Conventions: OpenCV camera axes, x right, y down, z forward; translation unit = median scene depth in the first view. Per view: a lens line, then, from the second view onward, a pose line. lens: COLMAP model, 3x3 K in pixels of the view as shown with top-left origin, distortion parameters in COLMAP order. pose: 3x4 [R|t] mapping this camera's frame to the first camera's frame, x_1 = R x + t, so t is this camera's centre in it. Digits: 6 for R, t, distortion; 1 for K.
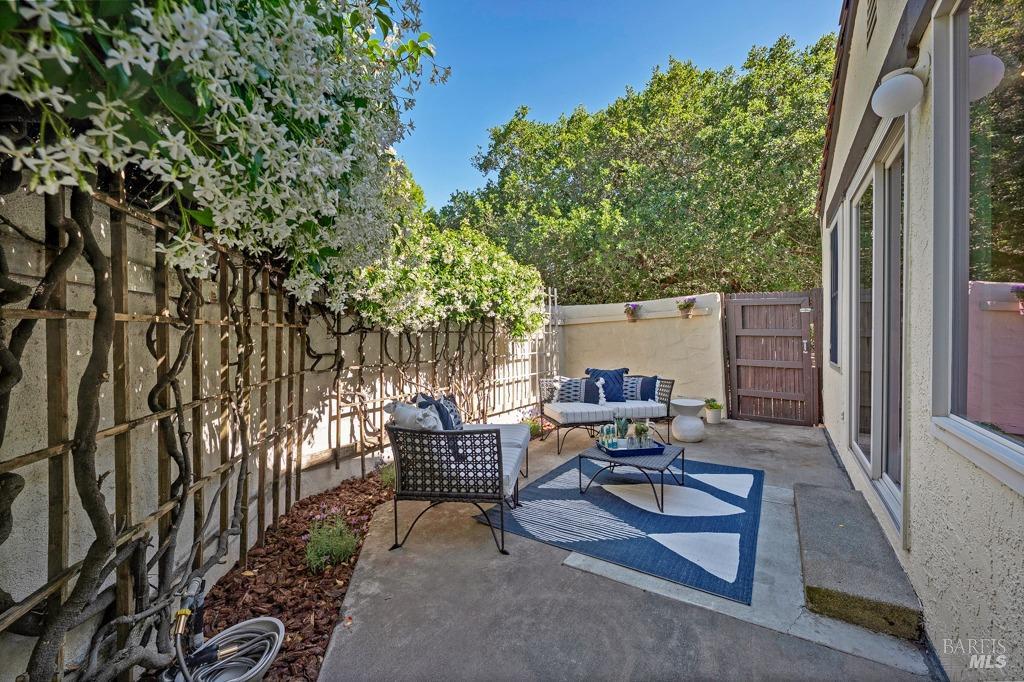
lens RADIAL K [[413.9, 0, 512.3], [0, 413.9, 336.7], [0, 0, 1]] dist [-0.000062, 0.000000]
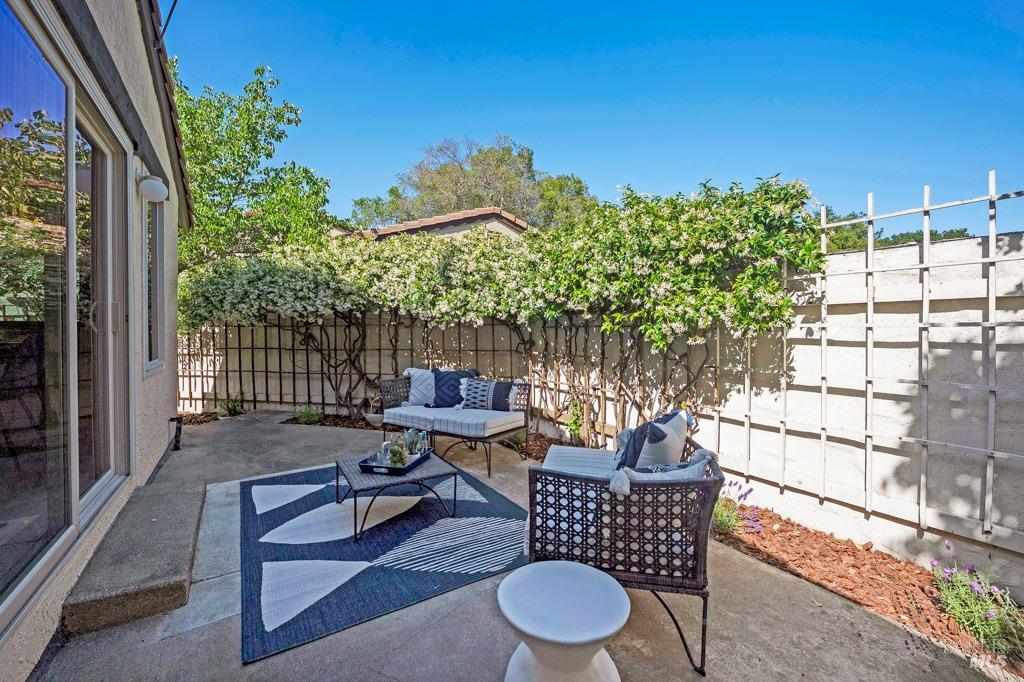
lens RADIAL K [[413.9, 0, 511.8], [0, 413.9, 338.1], [0, 0, 1]] dist [-0.000062, 0.000000]
pose [[-0.406853, 0.010316, -0.913436, 1.076440], [-0.006816, 0.999874, 0.014328, 0.003059], [0.913468, 0.012055, -0.406731, 1.740924]]
